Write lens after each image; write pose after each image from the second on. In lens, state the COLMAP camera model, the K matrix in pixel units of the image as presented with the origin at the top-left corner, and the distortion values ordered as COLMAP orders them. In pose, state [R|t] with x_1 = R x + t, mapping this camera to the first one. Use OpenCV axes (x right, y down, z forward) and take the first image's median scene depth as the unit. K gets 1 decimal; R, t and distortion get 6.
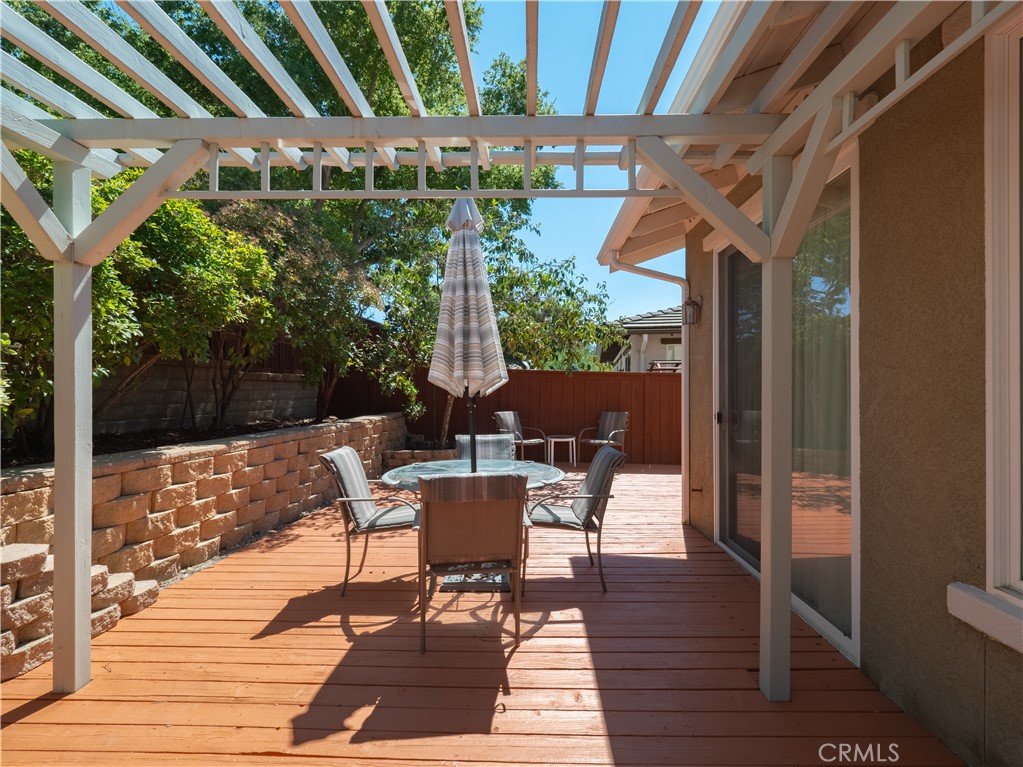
lens RADIAL K [[487.0, 0, 516.3], [0, 487.0, 387.0], [0, 0, 1]] dist [0.009477, -0.003716]
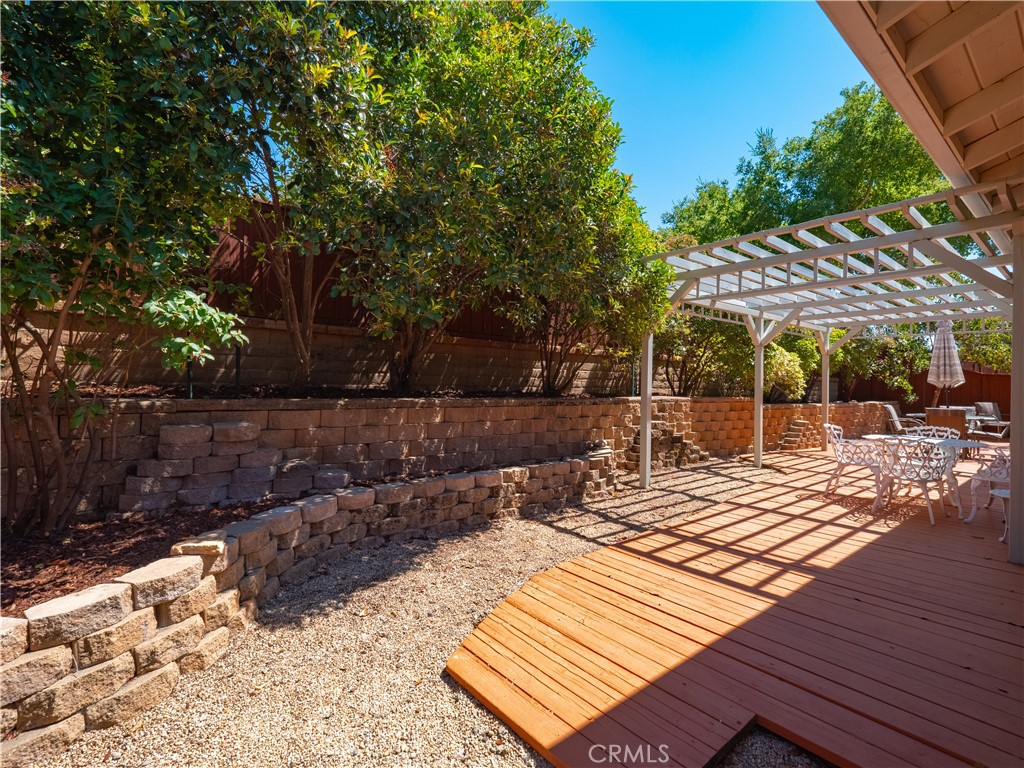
lens RADIAL K [[487.5, 0, 513.8], [0, 487.5, 384.2], [0, 0, 1]] dist [0.009477, -0.003716]
pose [[0.657127, 0.000809, -0.753779, 0.378679], [-0.003838, 0.999990, -0.002273, 0.013424], [0.753770, 0.004386, 0.657124, -2.636428]]
